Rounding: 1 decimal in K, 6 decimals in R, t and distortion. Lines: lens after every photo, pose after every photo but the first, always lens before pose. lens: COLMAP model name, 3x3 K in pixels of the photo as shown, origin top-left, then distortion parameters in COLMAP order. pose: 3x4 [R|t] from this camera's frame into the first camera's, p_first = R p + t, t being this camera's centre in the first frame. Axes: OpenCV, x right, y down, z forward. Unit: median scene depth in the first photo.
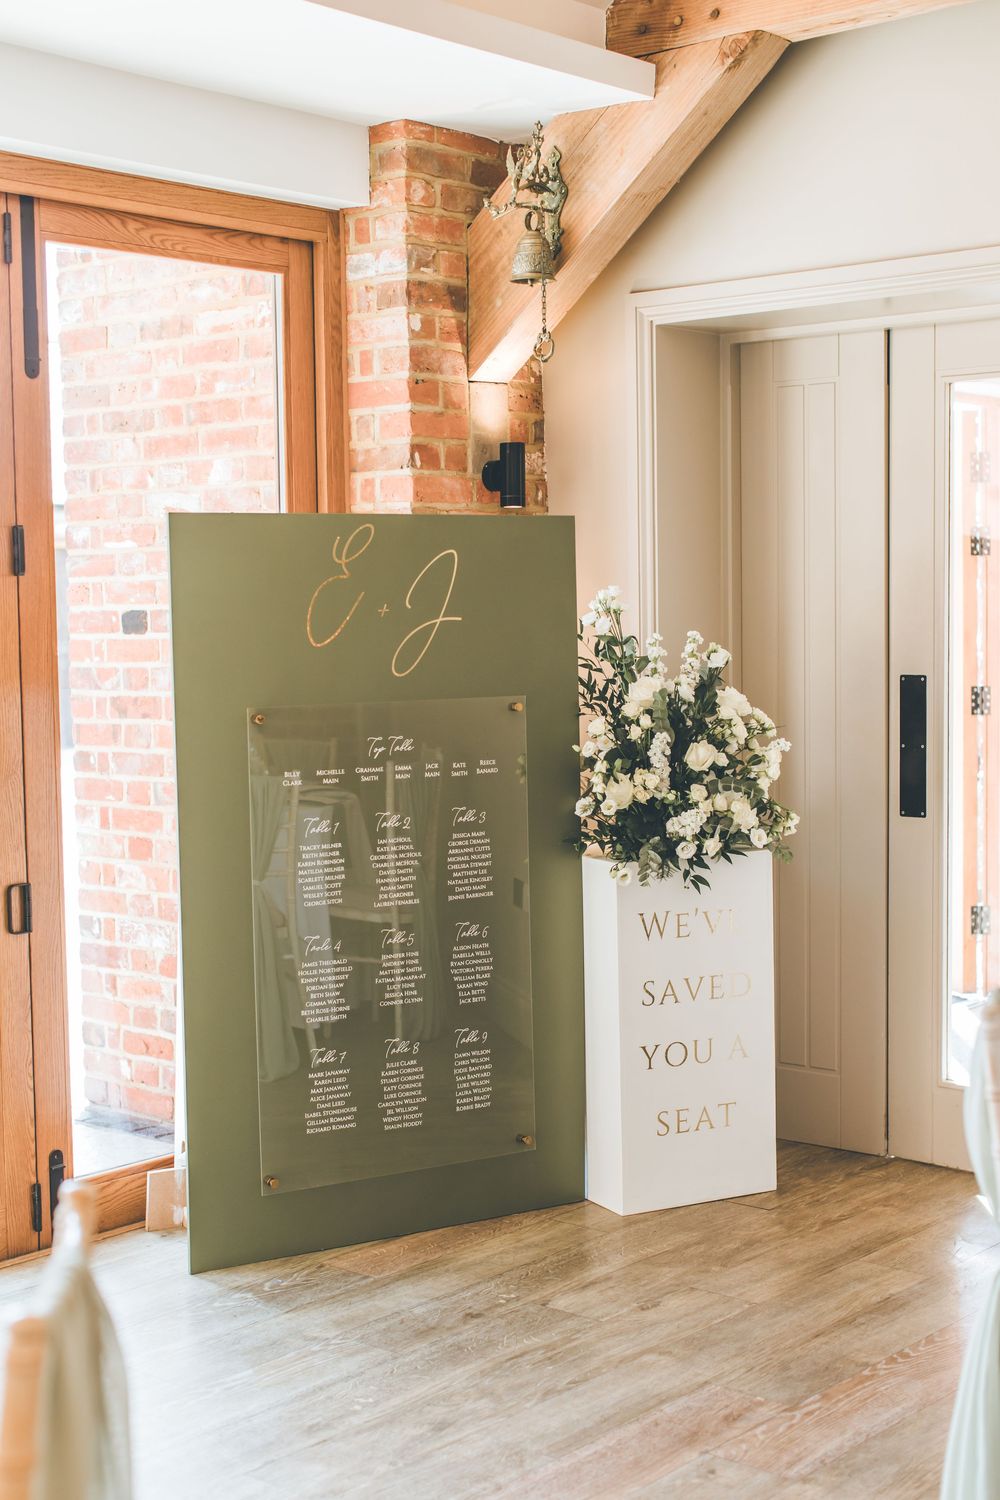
lens RADIAL K [[2113.5, 0, 499.1], [0, 2113.5, 746.2], [0, 0, 1]] dist [-0.000750, 0.000000]
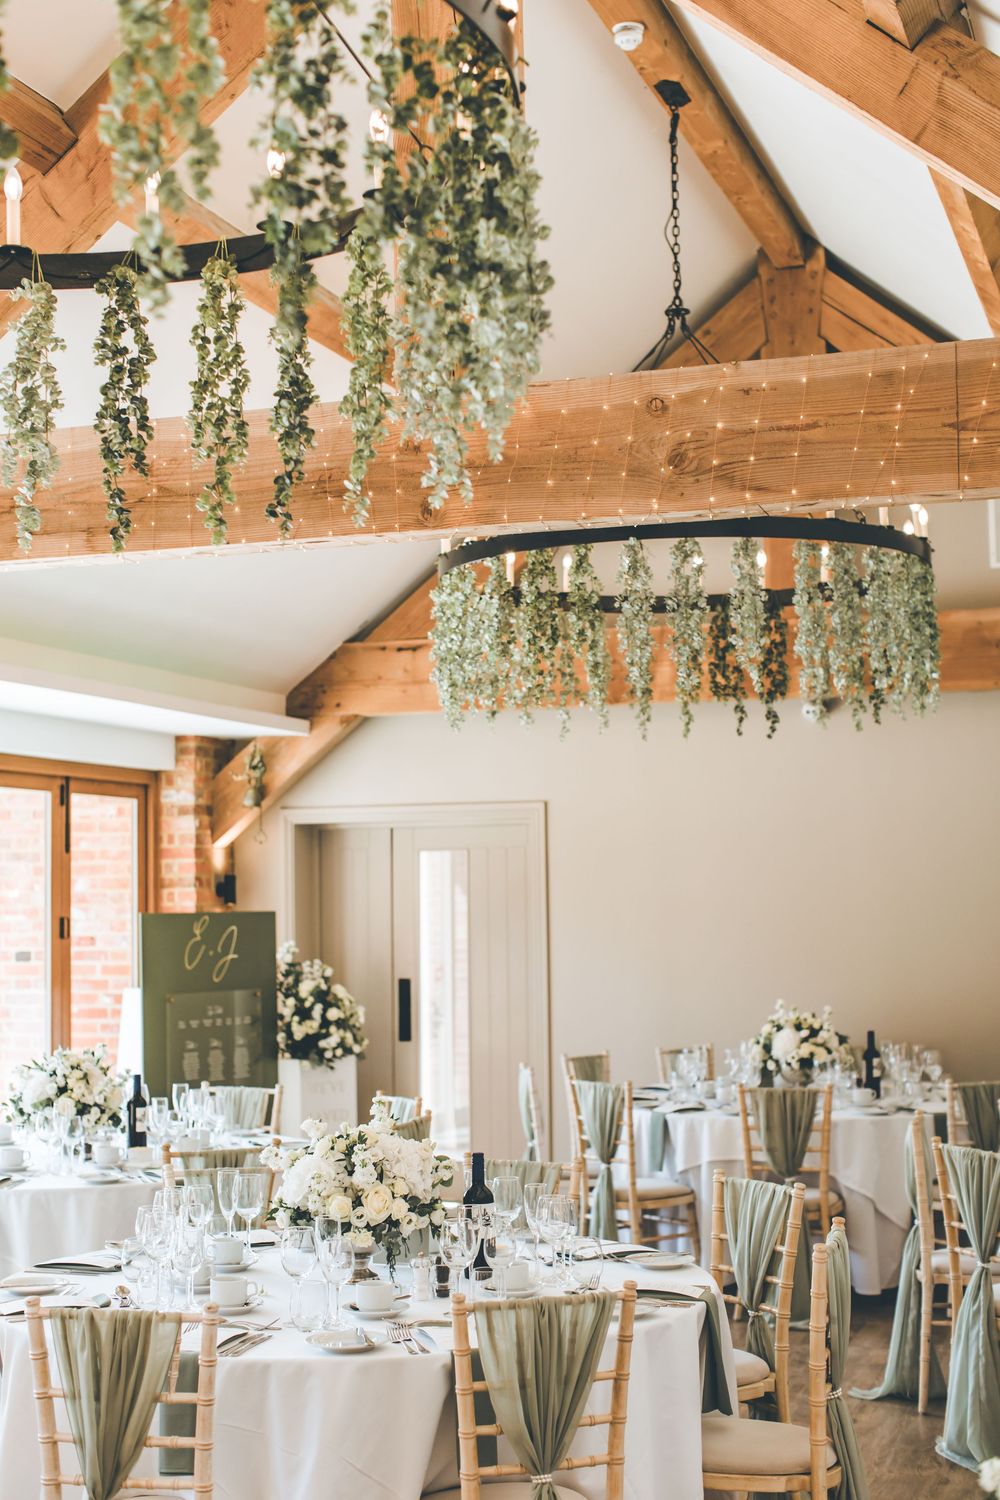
lens RADIAL K [[2113.5, 0, 501.0], [0, 2113.5, 750.9], [0, 0, 1]] dist [-0.000750, 0.000000]
pose [[0.918156, 0.032792, 0.394861, -0.633474], [0.024088, 0.990106, -0.138238, 0.041958], [-0.395487, 0.136435, 0.908282, -1.180365]]
